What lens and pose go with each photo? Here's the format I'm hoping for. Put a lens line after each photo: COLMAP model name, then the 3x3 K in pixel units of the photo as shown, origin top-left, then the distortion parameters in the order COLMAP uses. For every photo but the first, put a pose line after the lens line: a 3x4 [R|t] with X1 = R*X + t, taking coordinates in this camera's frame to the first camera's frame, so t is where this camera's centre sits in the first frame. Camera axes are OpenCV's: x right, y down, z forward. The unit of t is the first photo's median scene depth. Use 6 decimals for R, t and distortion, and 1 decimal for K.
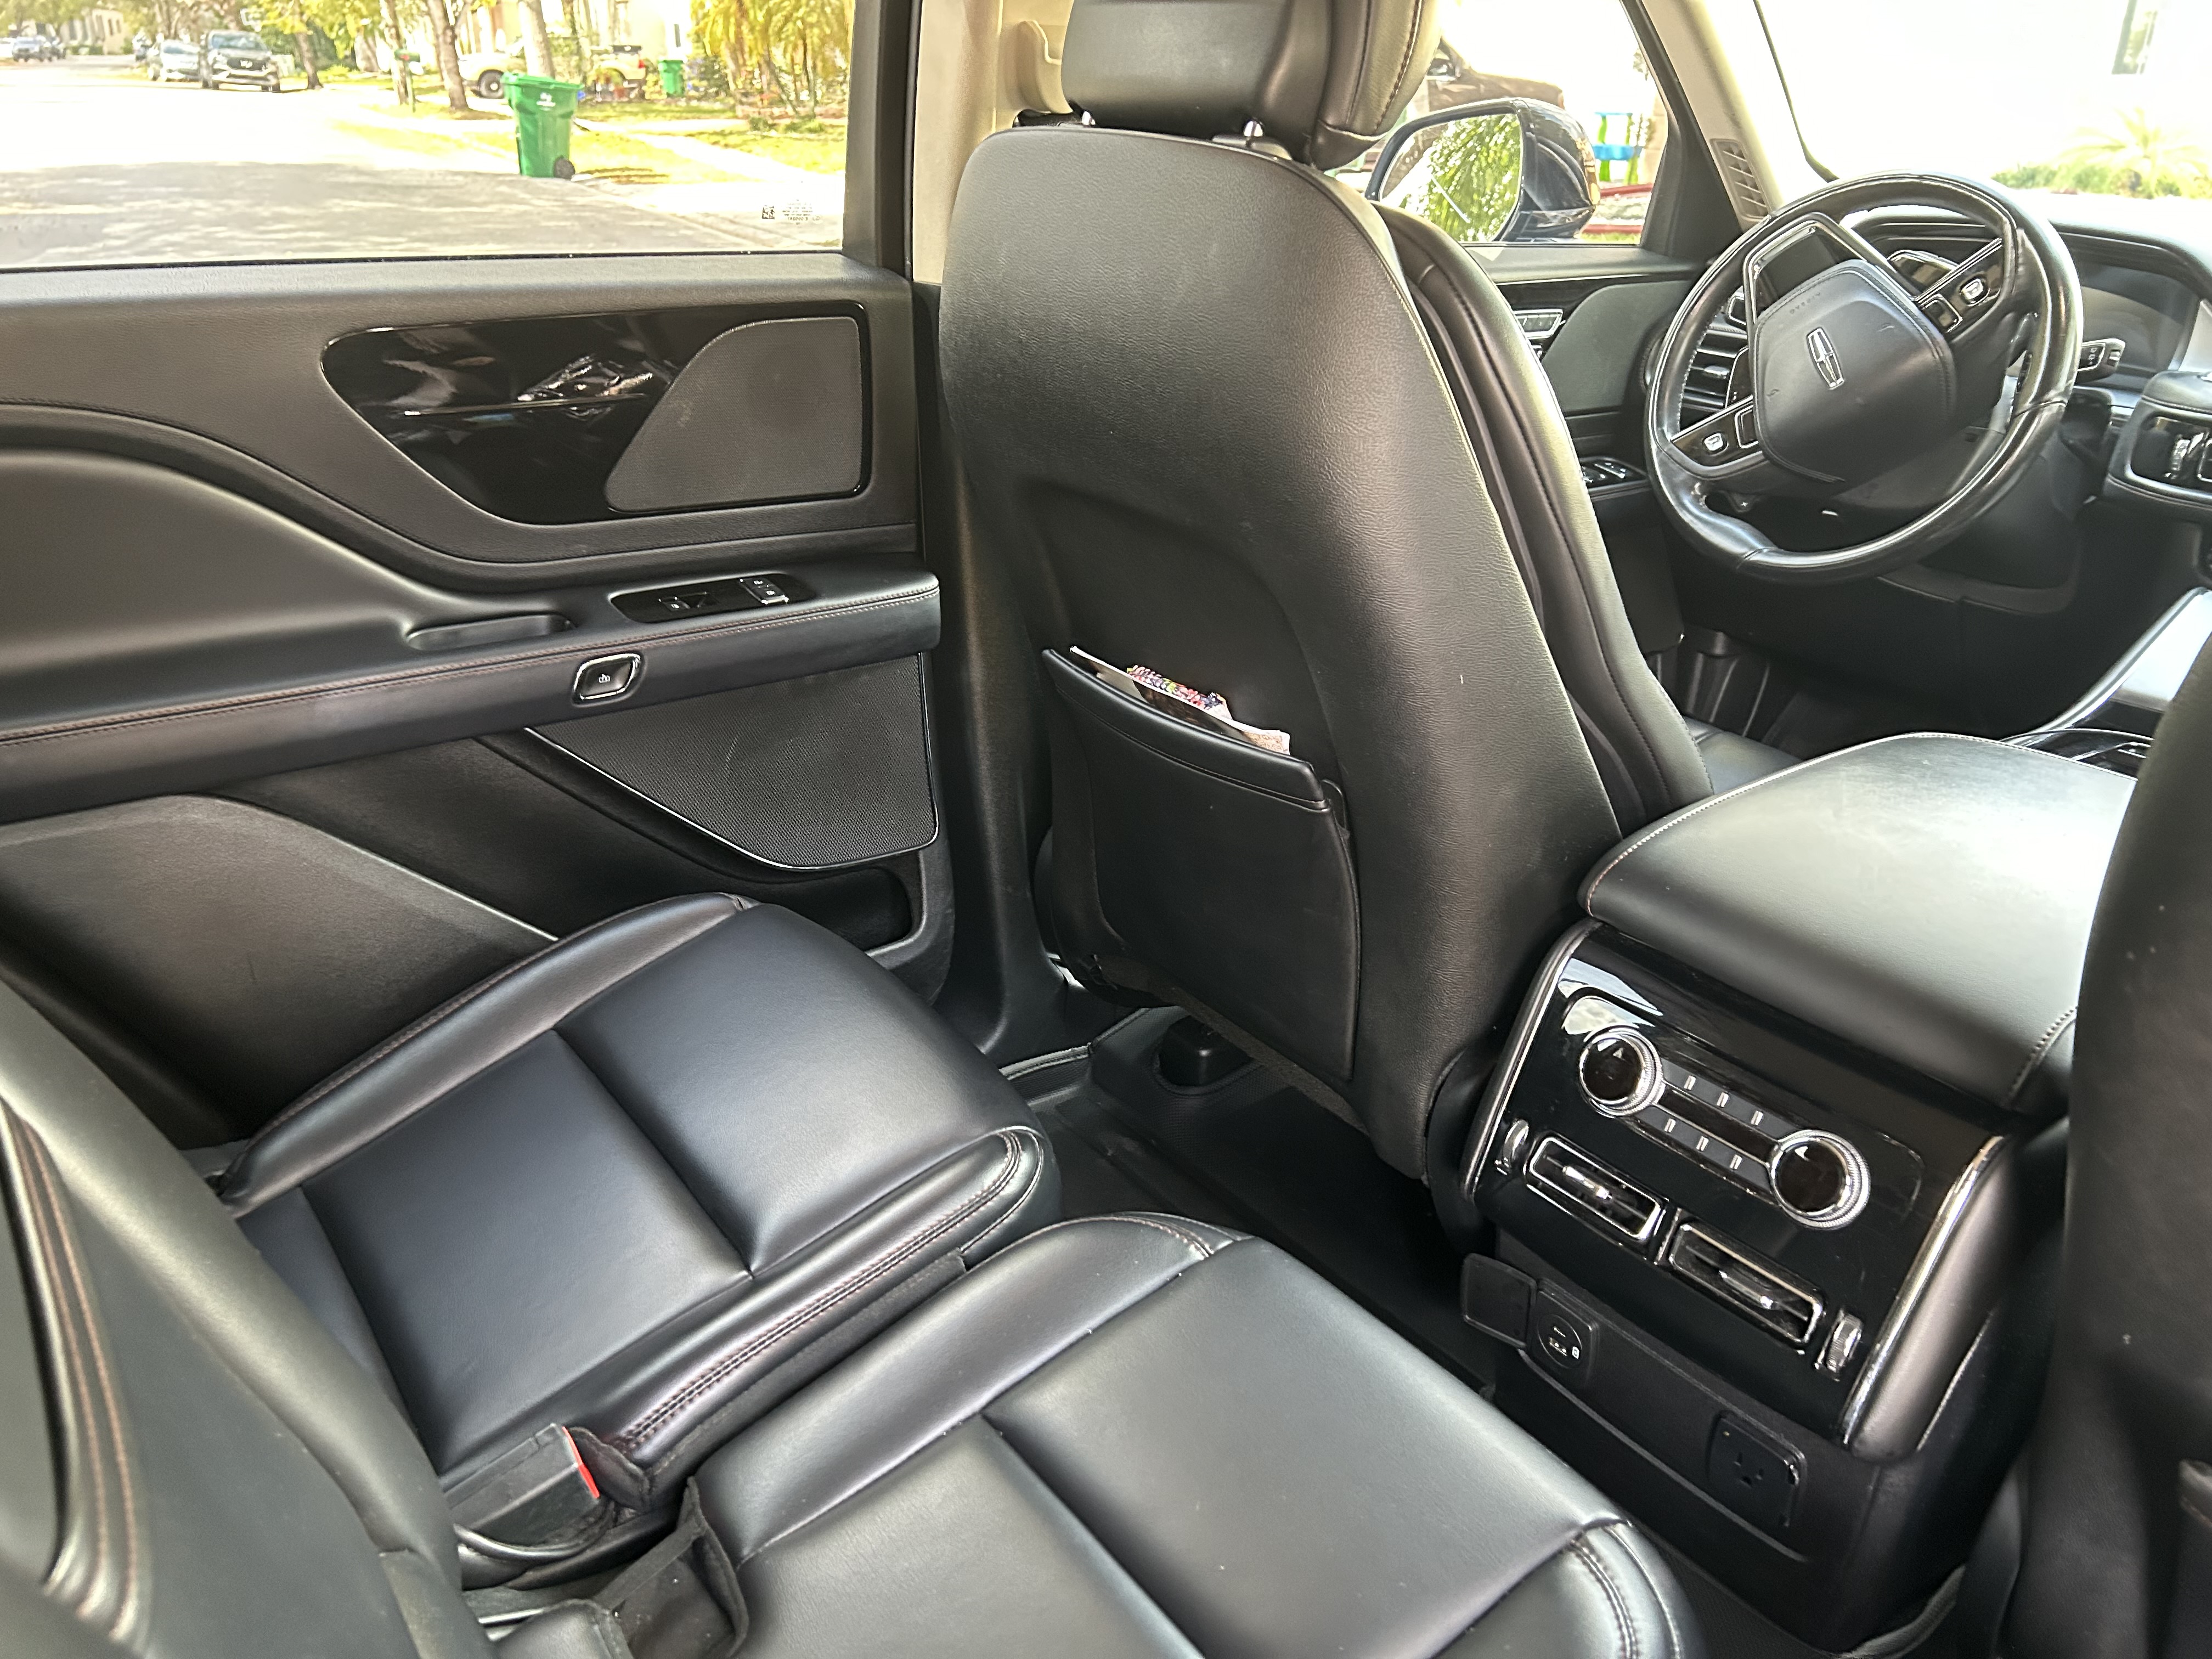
lens RADIAL K [[1674.7, 0, 1096.6], [0, 1674.7, 830.3], [0, 0, 1]] dist [0.032938, -0.021995]
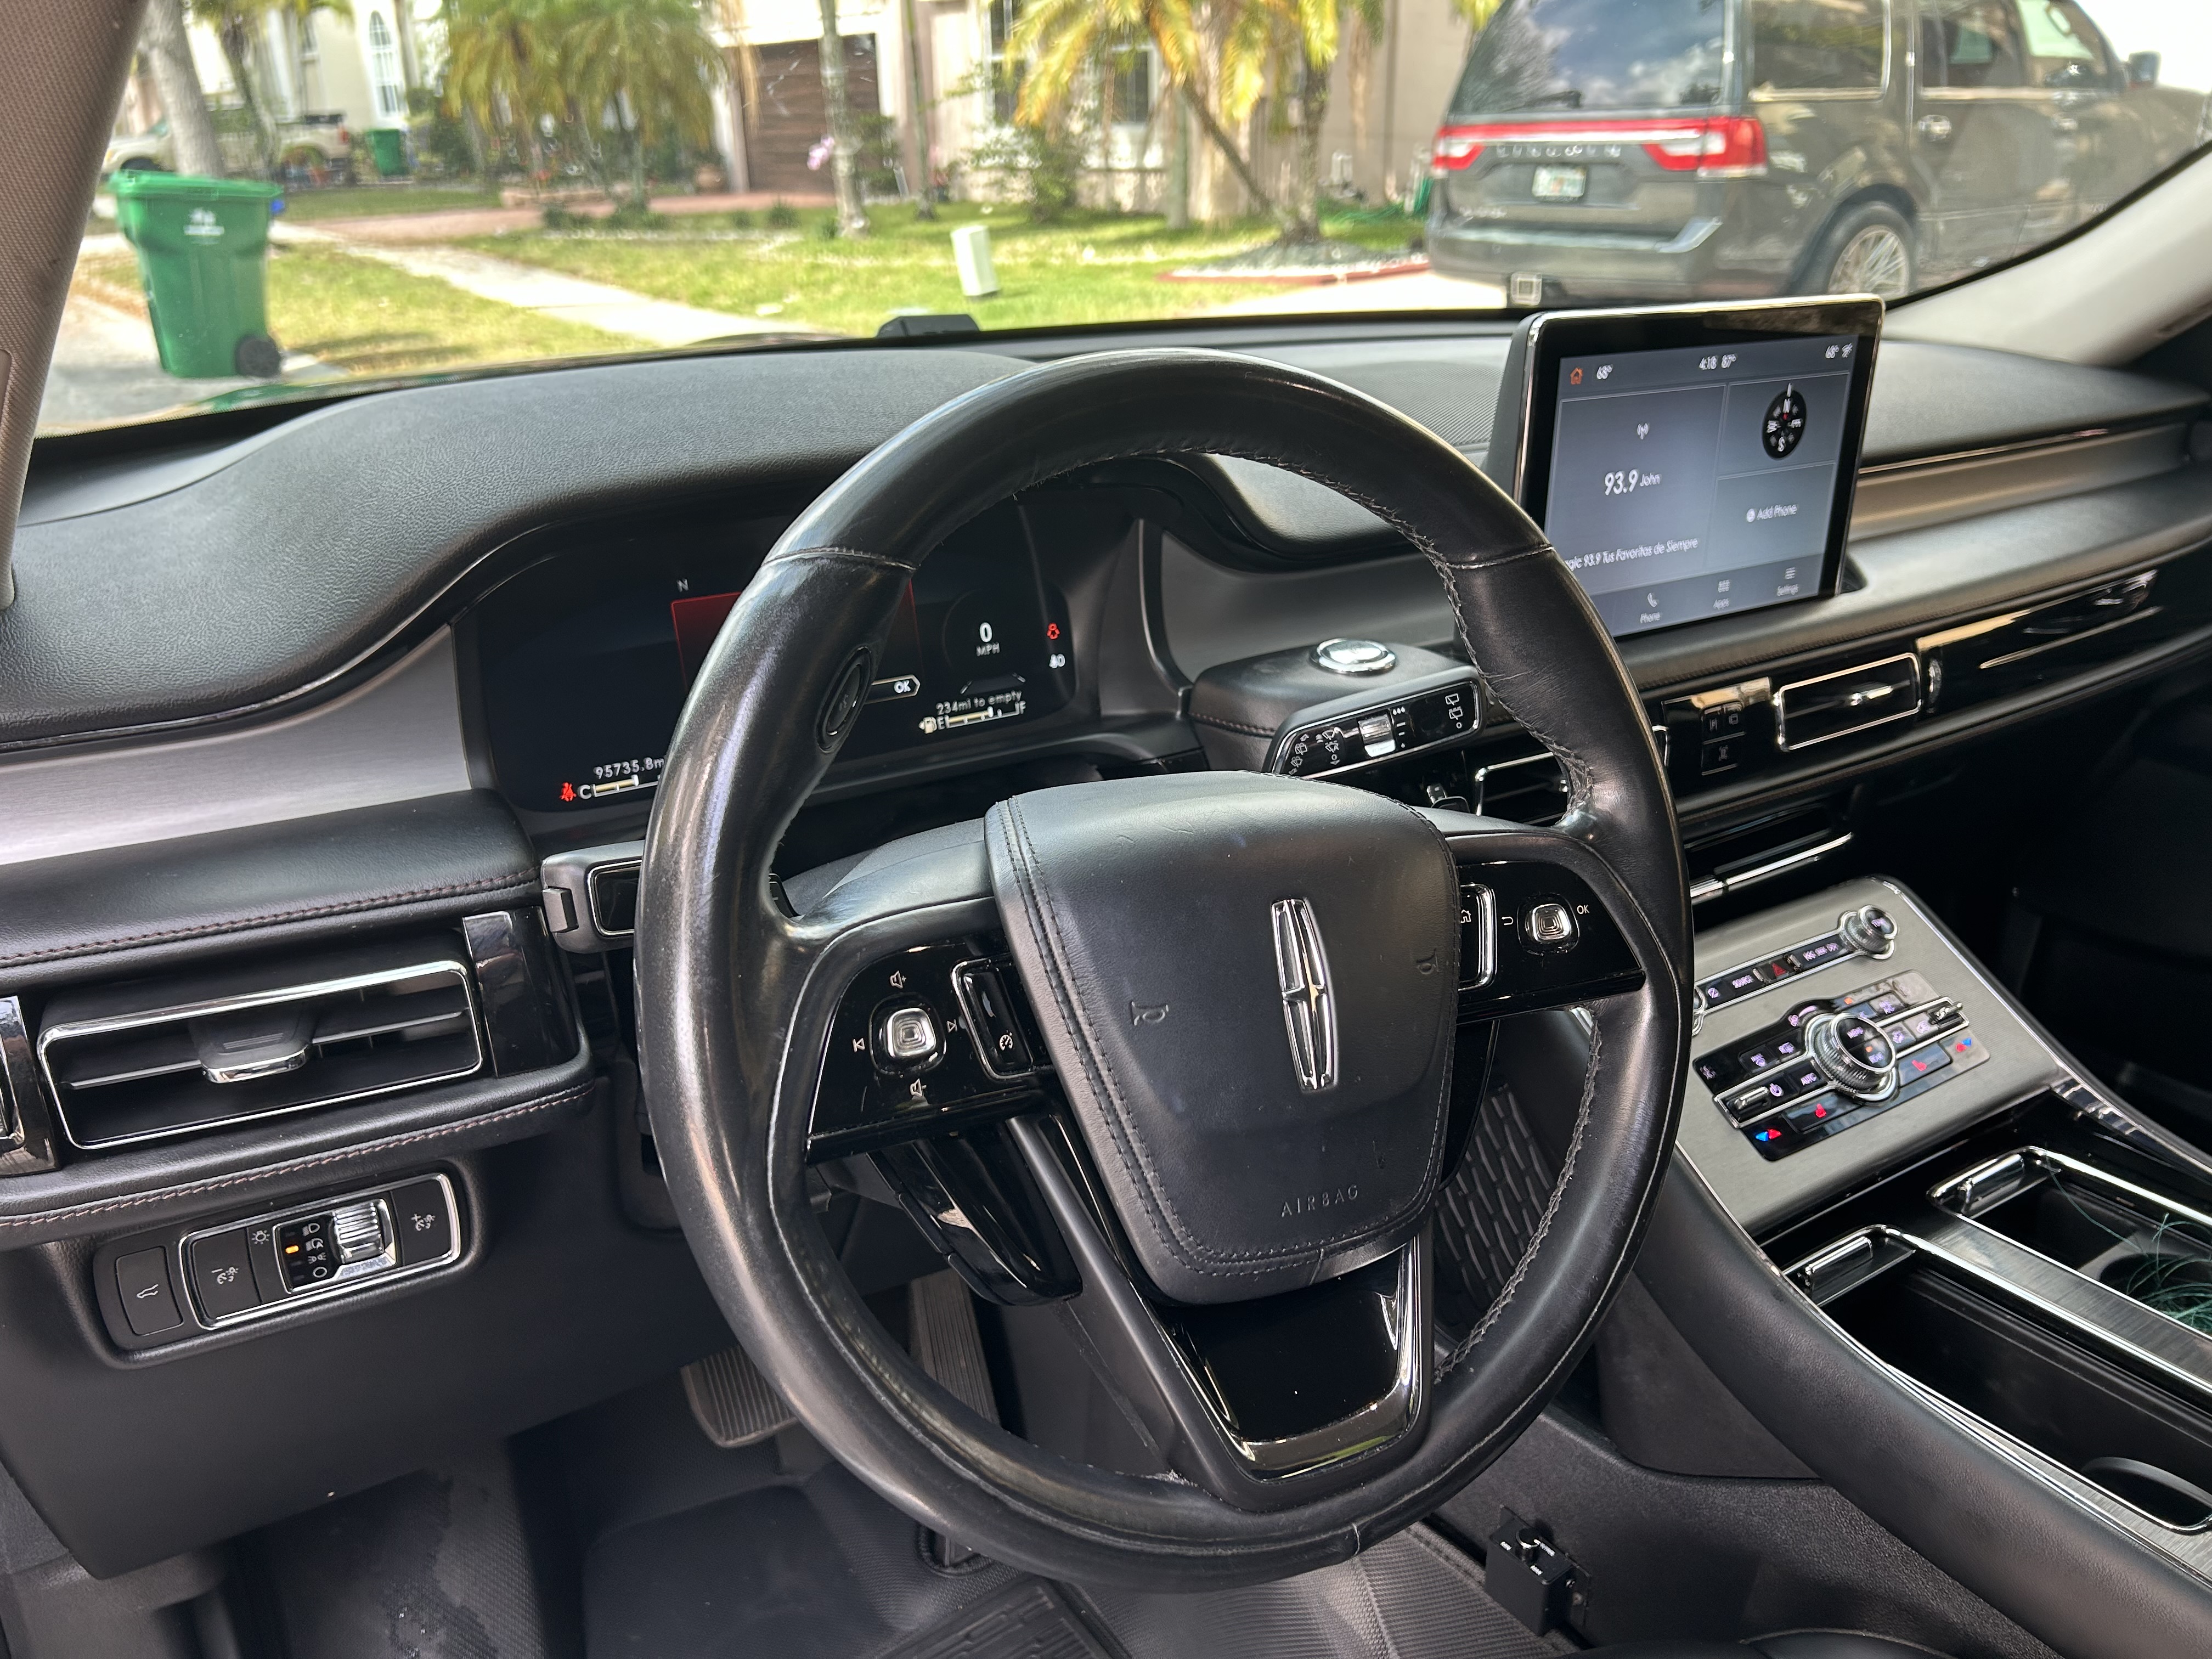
lens RADIAL K [[1674.7, 0, 1108.6], [0, 1674.7, 832.0], [0, 0, 1]] dist [0.032938, -0.021995]
pose [[0.985535, -0.105453, 0.132665, -0.073768], [0.108122, 0.994052, -0.013054, -0.108411], [-0.130500, 0.027210, 0.991075, 0.236285]]
